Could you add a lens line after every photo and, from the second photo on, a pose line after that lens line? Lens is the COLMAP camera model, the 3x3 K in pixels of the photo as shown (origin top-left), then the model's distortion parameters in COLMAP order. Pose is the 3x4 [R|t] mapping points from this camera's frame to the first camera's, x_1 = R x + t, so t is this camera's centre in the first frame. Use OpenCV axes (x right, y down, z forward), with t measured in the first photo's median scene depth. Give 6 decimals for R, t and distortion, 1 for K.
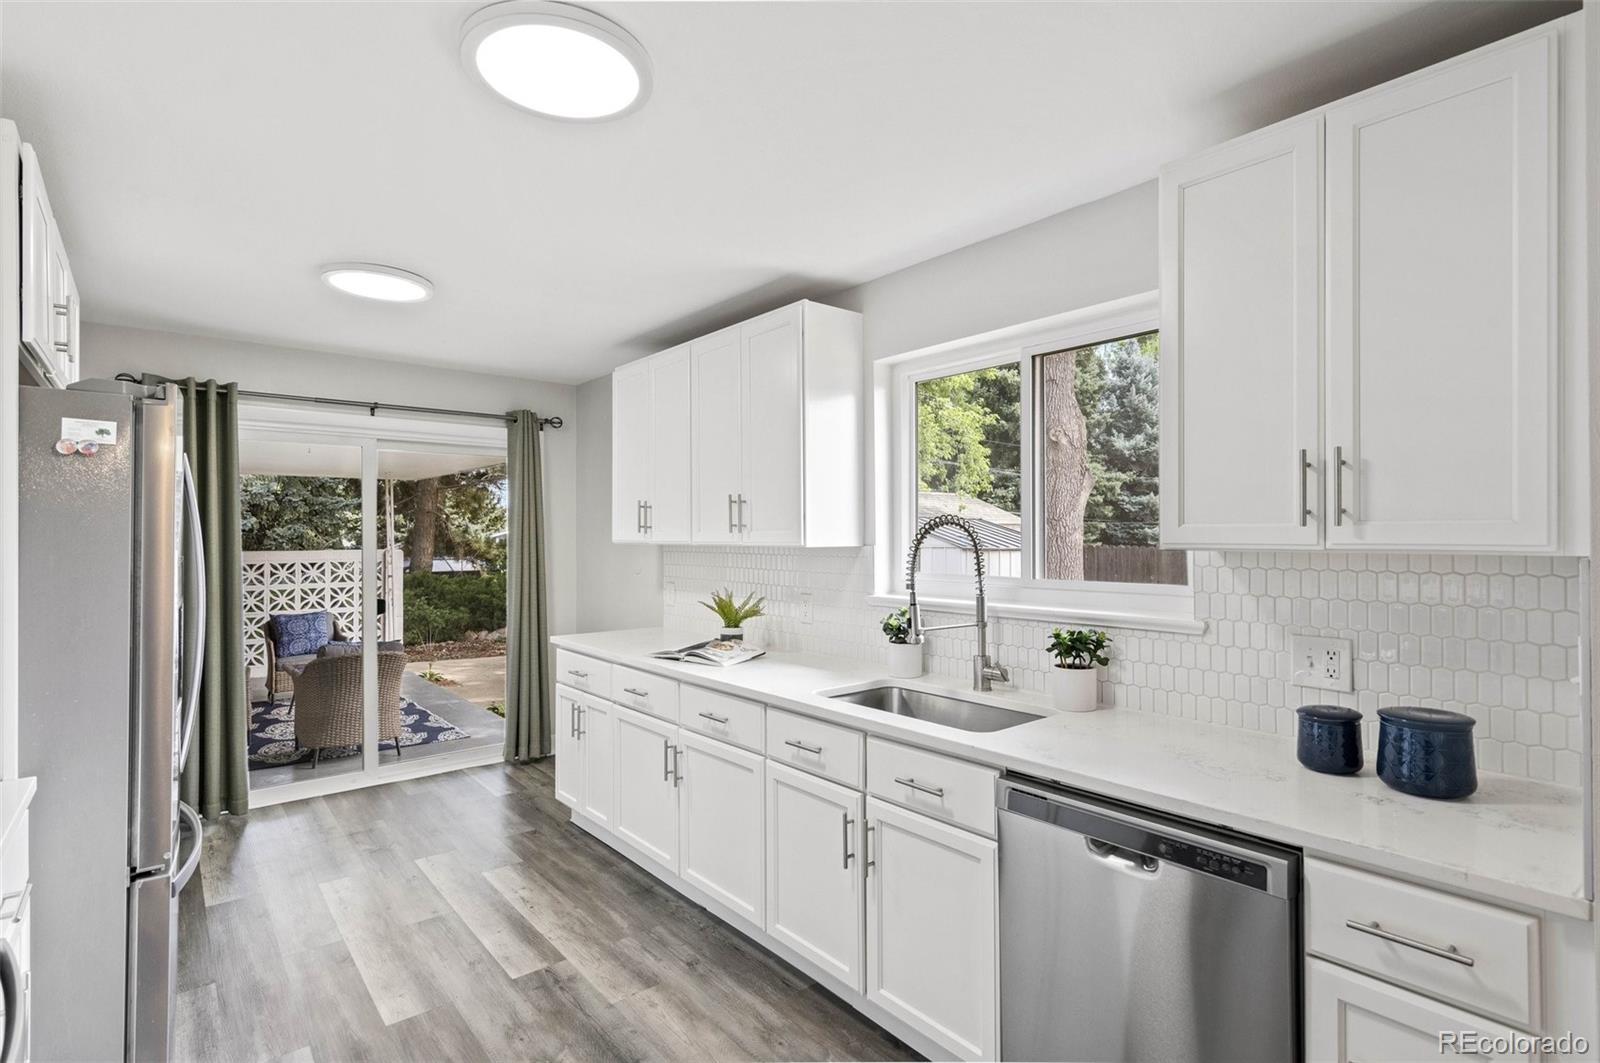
lens RADIAL K [[769.8, 0, 800.0], [0, 769.8, 531.5], [0, 0, 1]] dist [0.000183, 0.000493]
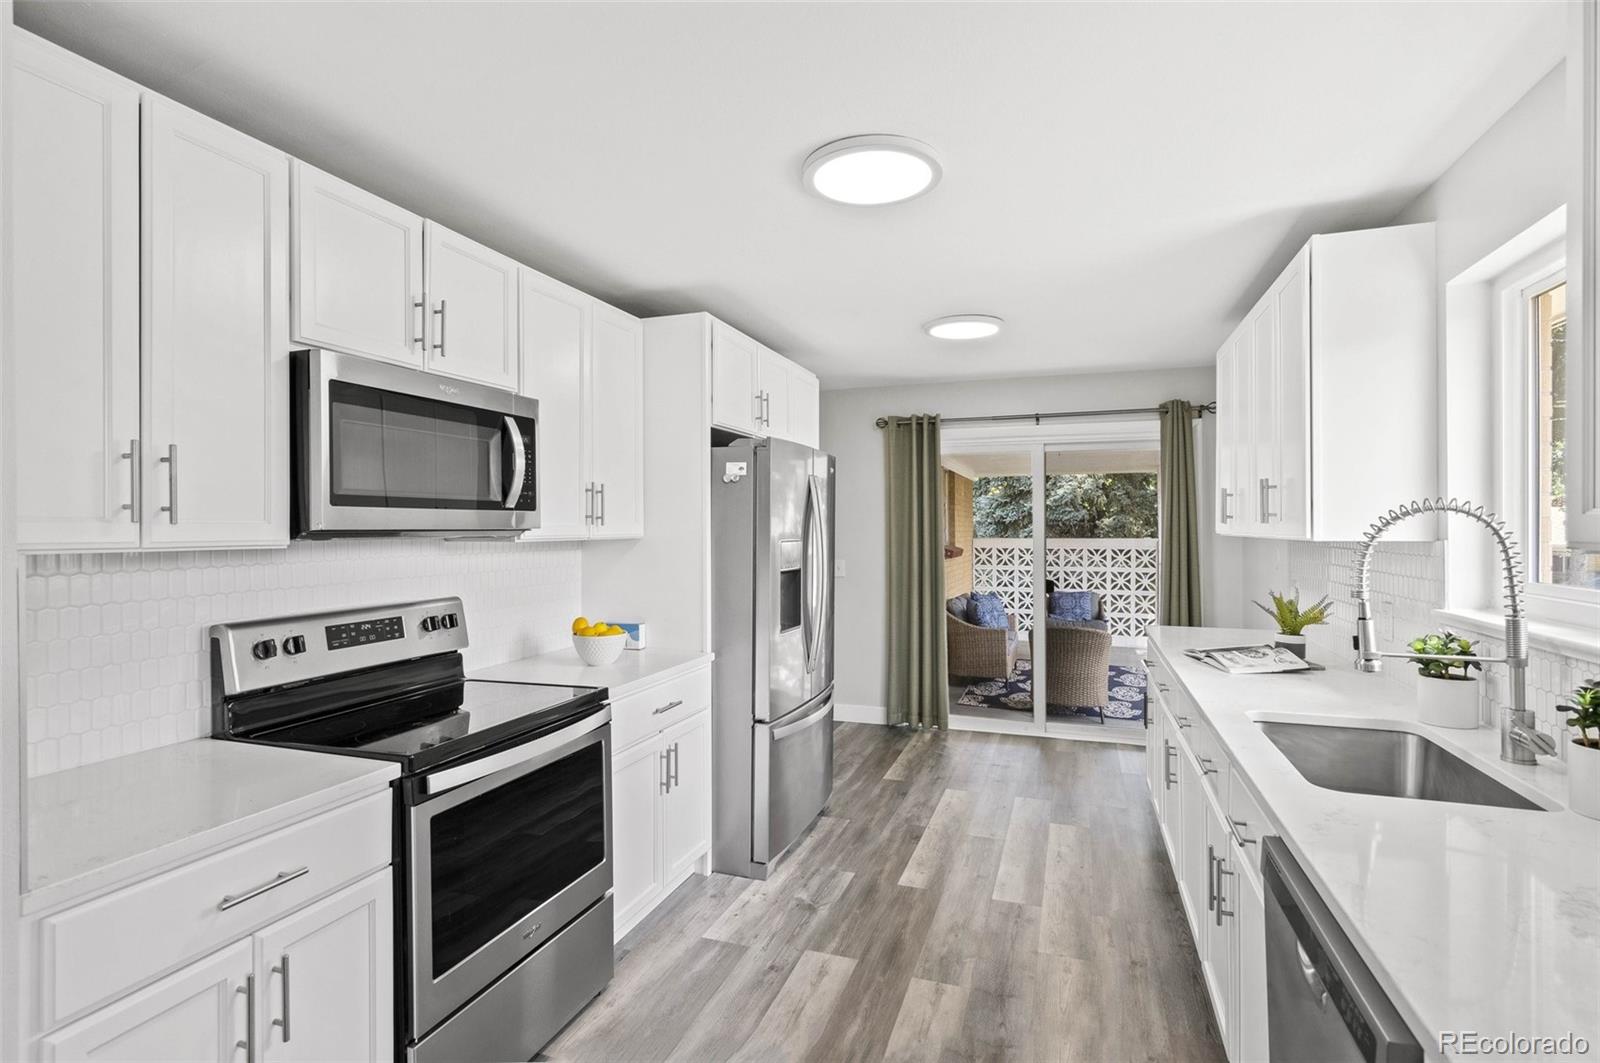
lens RADIAL K [[768.4, 0, 799.4], [0, 768.4, 525.1], [0, 0, 1]] dist [-0.001279, -0.000188]
pose [[0.513385, -0.000101, -0.858158, 0.396598], [0.004916, 0.999984, 0.002823, -0.001079], [0.858144, -0.005667, 0.513377, 0.111375]]
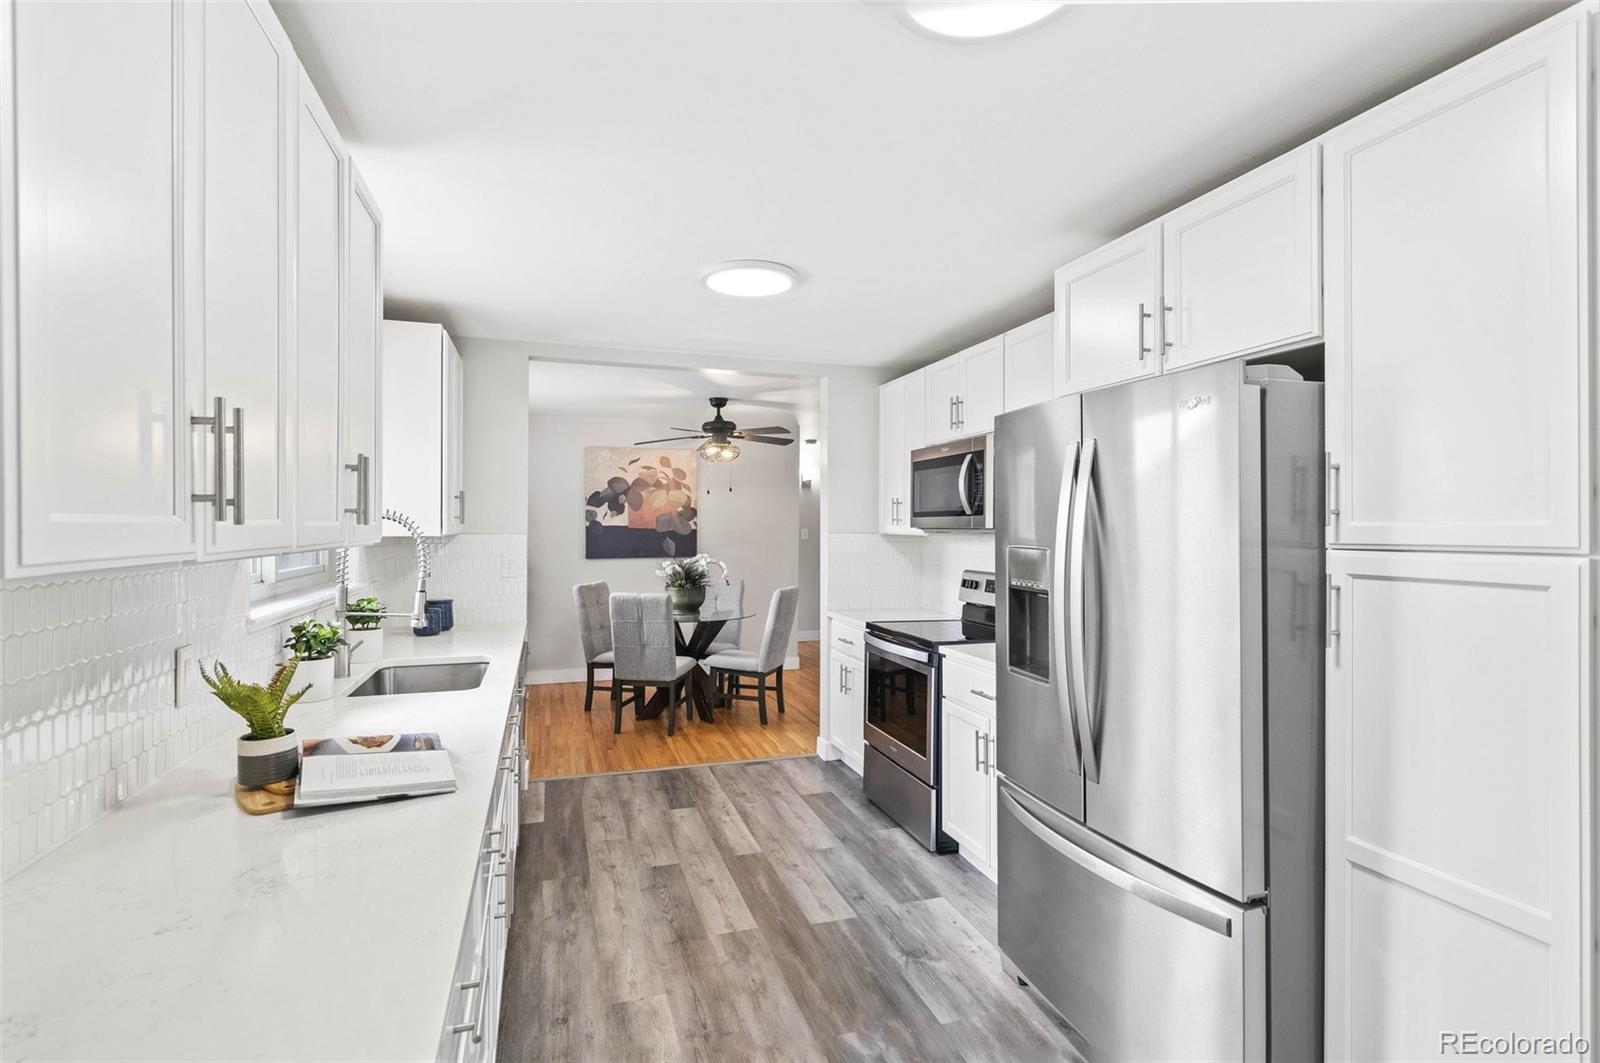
lens RADIAL K [[799.7, 0, 797.4], [0, 799.7, 528.8], [0, 0, 1]] dist [-0.004338, -0.000331]
pose [[-0.926867, -0.001649, 0.375387, -0.600172], [-0.002133, 0.999997, -0.000875, 0.006153], [-0.375384, -0.001612, -0.926868, 1.440810]]
